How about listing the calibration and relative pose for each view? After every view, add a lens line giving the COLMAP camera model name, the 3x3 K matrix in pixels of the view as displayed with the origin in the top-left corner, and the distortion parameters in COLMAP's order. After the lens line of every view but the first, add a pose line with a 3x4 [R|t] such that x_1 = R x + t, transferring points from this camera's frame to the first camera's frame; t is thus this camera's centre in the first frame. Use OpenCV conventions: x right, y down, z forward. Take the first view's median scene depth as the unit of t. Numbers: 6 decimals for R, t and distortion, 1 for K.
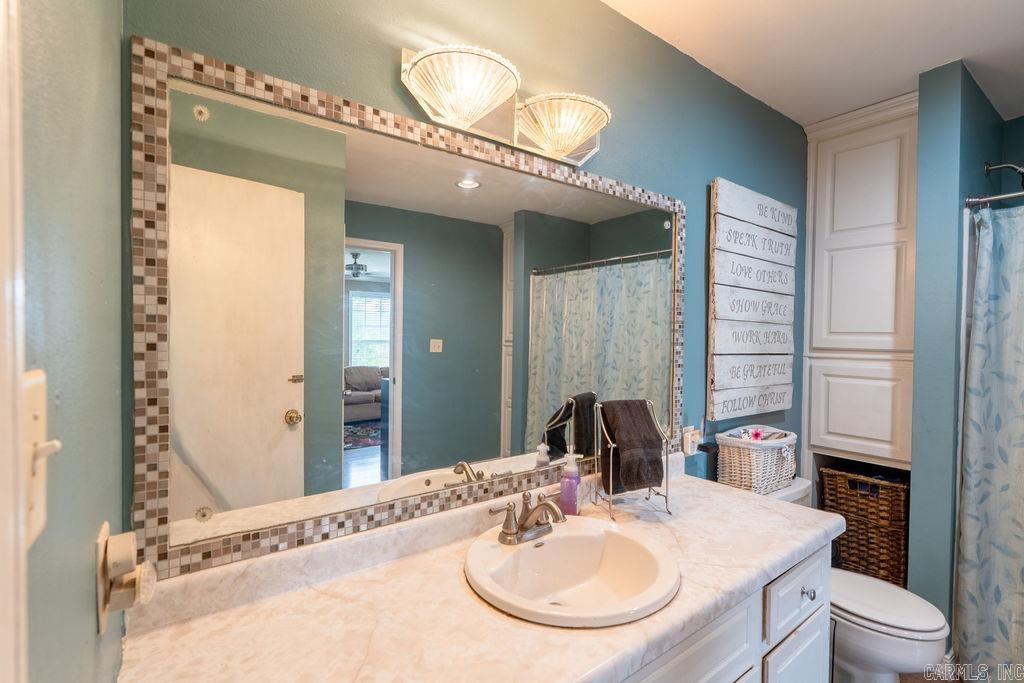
lens RADIAL K [[459.6, 0, 517.4], [0, 459.6, 335.4], [0, 0, 1]] dist [-0.007743, 0.002332]
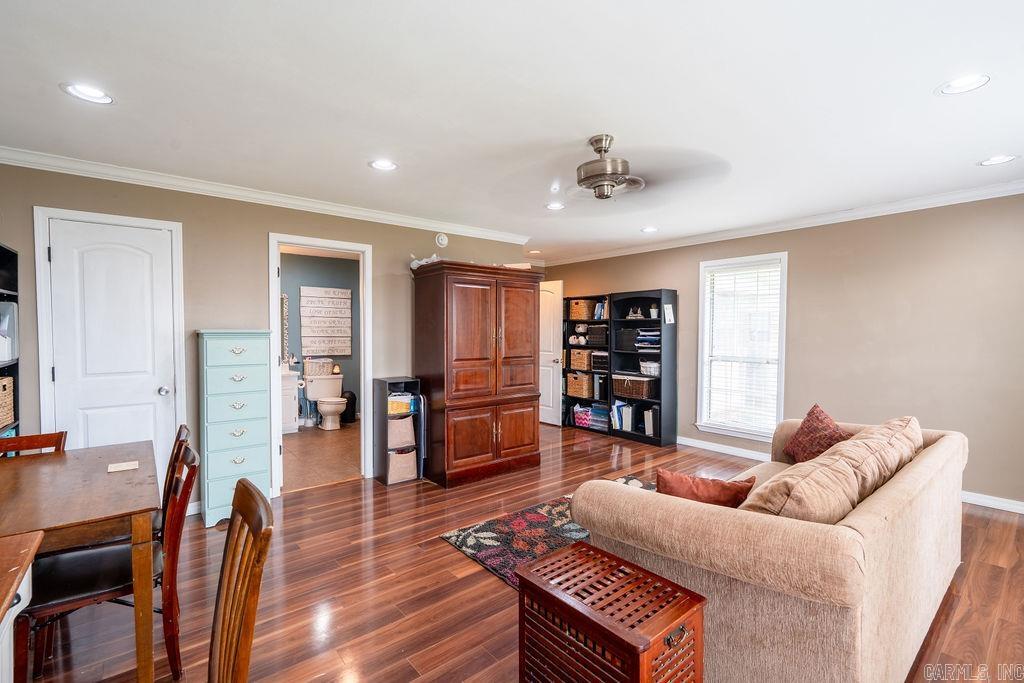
lens RADIAL K [[459.6, 0, 512.3], [0, 459.6, 342.1], [0, 0, 1]] dist [-0.007743, 0.002332]
pose [[0.999058, -0.017013, 0.039932, 2.006667], [0.015931, 0.999501, 0.027271, 0.012716], [-0.040376, -0.026609, 0.998830, -2.713340]]
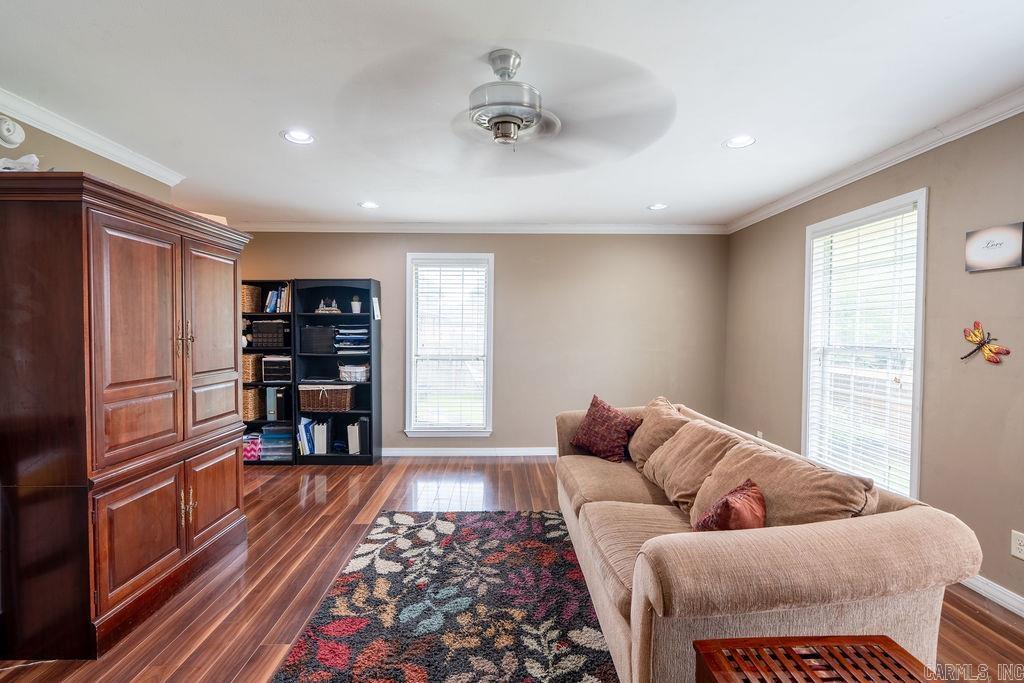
lens RADIAL K [[459.6, 0, 509.9], [0, 459.6, 341.7], [0, 0, 1]] dist [-0.007743, 0.002332]
pose [[0.585086, -0.035675, 0.810186, 1.486214], [0.006235, 0.999200, 0.039495, 0.015493], [-0.810947, -0.018057, 0.584841, -1.855341]]
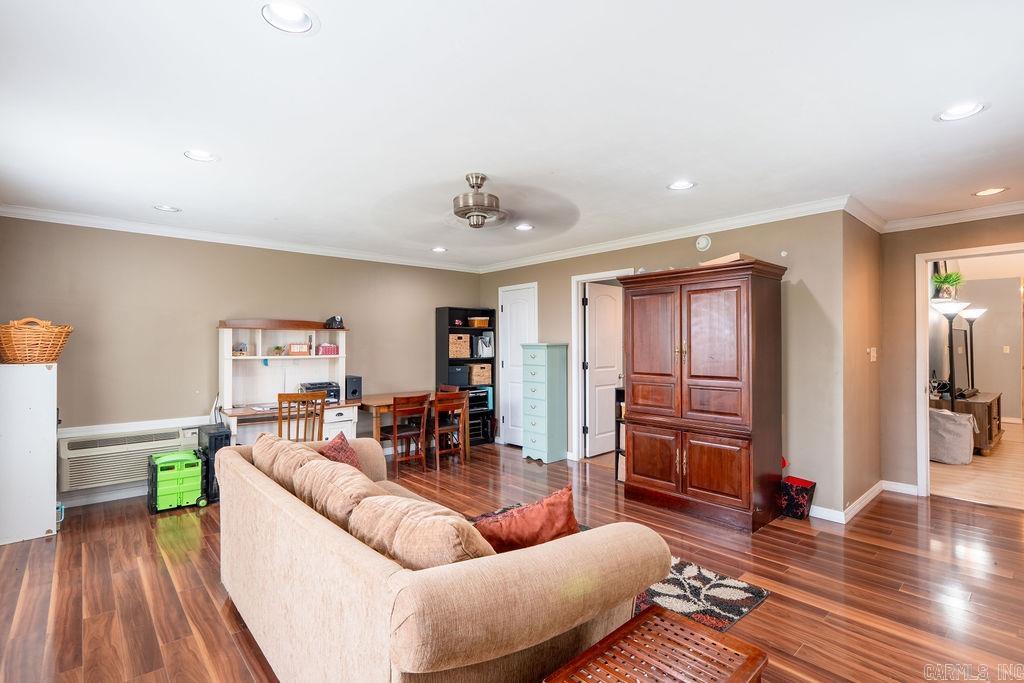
lens RADIAL K [[486.2, 0, 509.8], [0, 486.2, 343.1], [0, 0, 1]] dist [0.004390, 0.001273]
pose [[0.076037, -0.016715, -0.996965, 4.178412], [0.006763, 0.999845, -0.016247, 0.046186], [0.997082, -0.005507, 0.076138, -1.223510]]
